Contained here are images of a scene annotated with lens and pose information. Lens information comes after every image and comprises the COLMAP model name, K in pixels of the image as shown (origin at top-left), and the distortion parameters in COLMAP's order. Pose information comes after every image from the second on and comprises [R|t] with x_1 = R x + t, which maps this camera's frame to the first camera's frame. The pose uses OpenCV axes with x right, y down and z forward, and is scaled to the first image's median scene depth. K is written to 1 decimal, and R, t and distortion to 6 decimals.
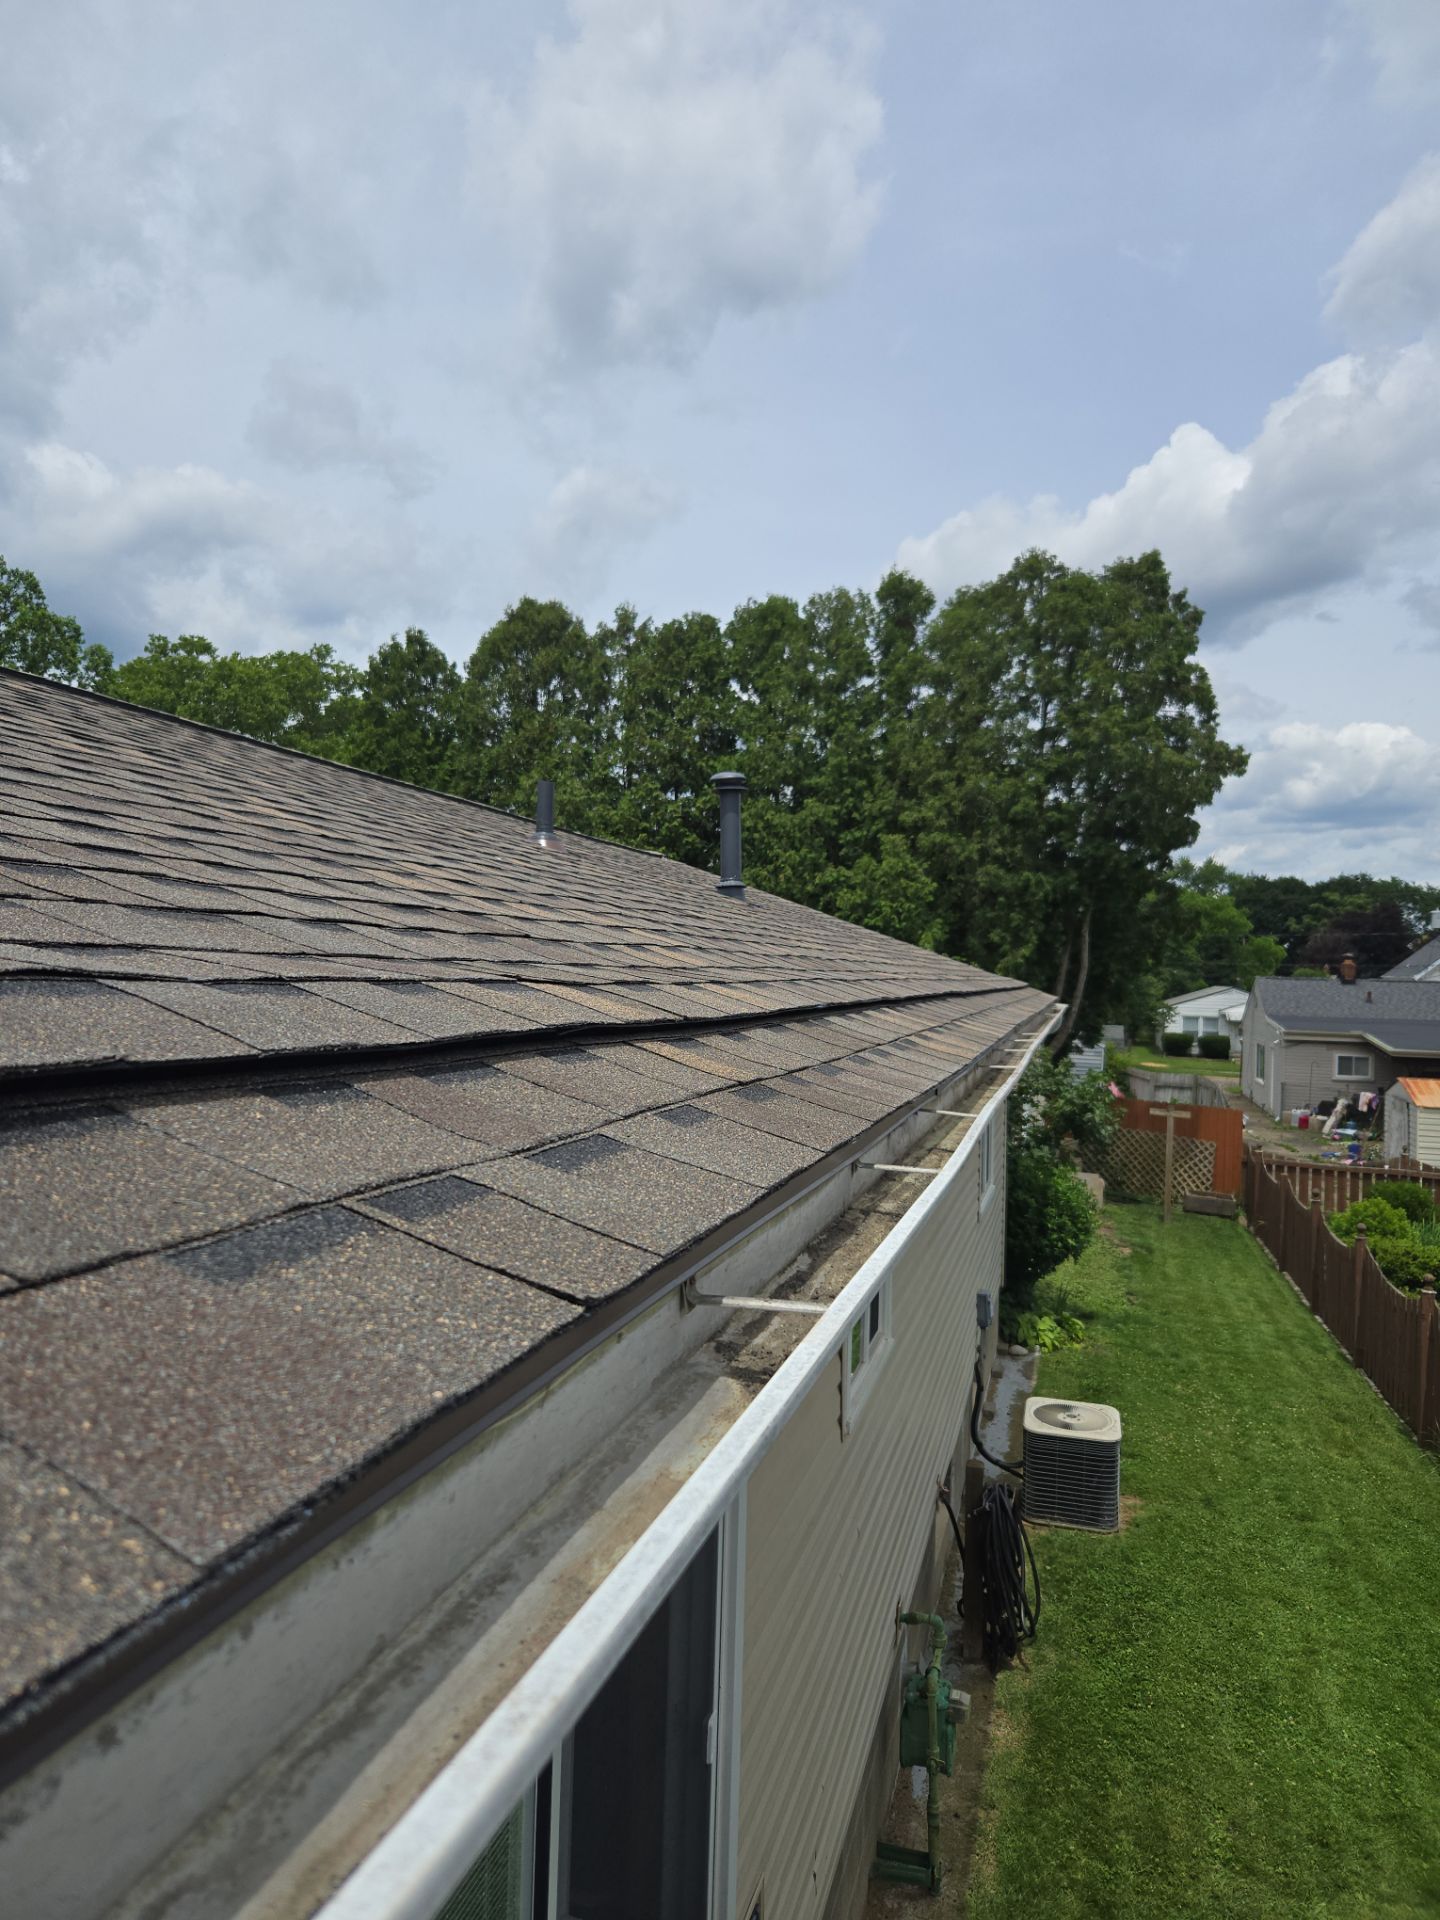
lens RADIAL K [[1323.8, 0, 720.0], [0, 1323.8, 960.0], [0, 0, 1]] dist [0.061998, -0.002131]
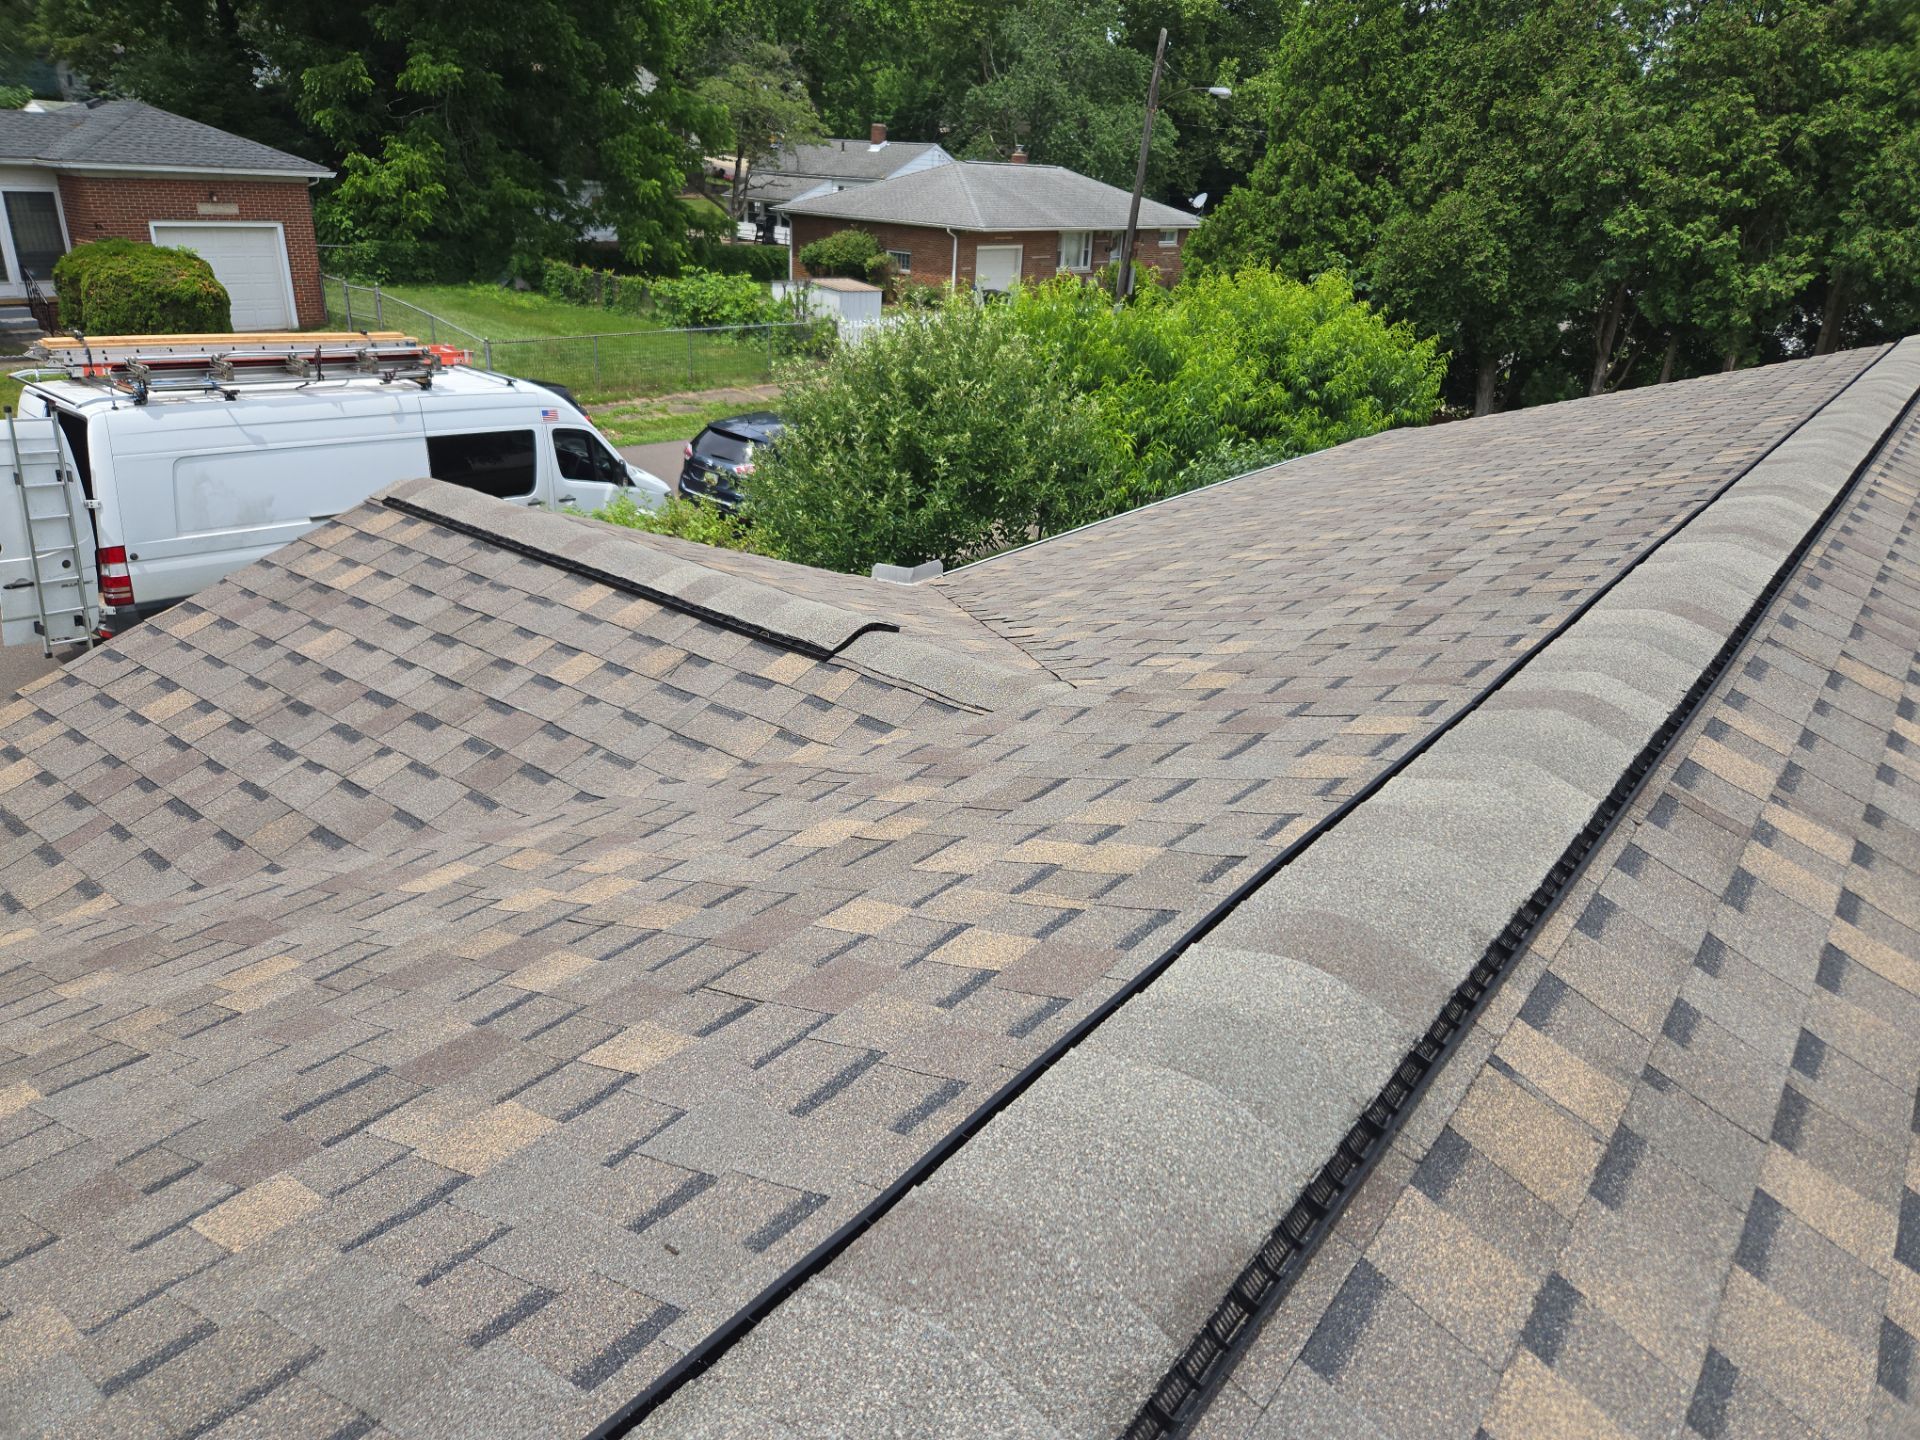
lens RADIAL K [[1301.6, 0, 954.6], [0, 1301.6, 727.4], [0, 0, 1]] dist [0.073476, -0.054871]
pose [[0.925497, 0.167228, -0.339838, -0.131182], [-0.023022, 0.920429, 0.390232, -0.078666], [0.378055, -0.353335, 0.855704, 0.054705]]
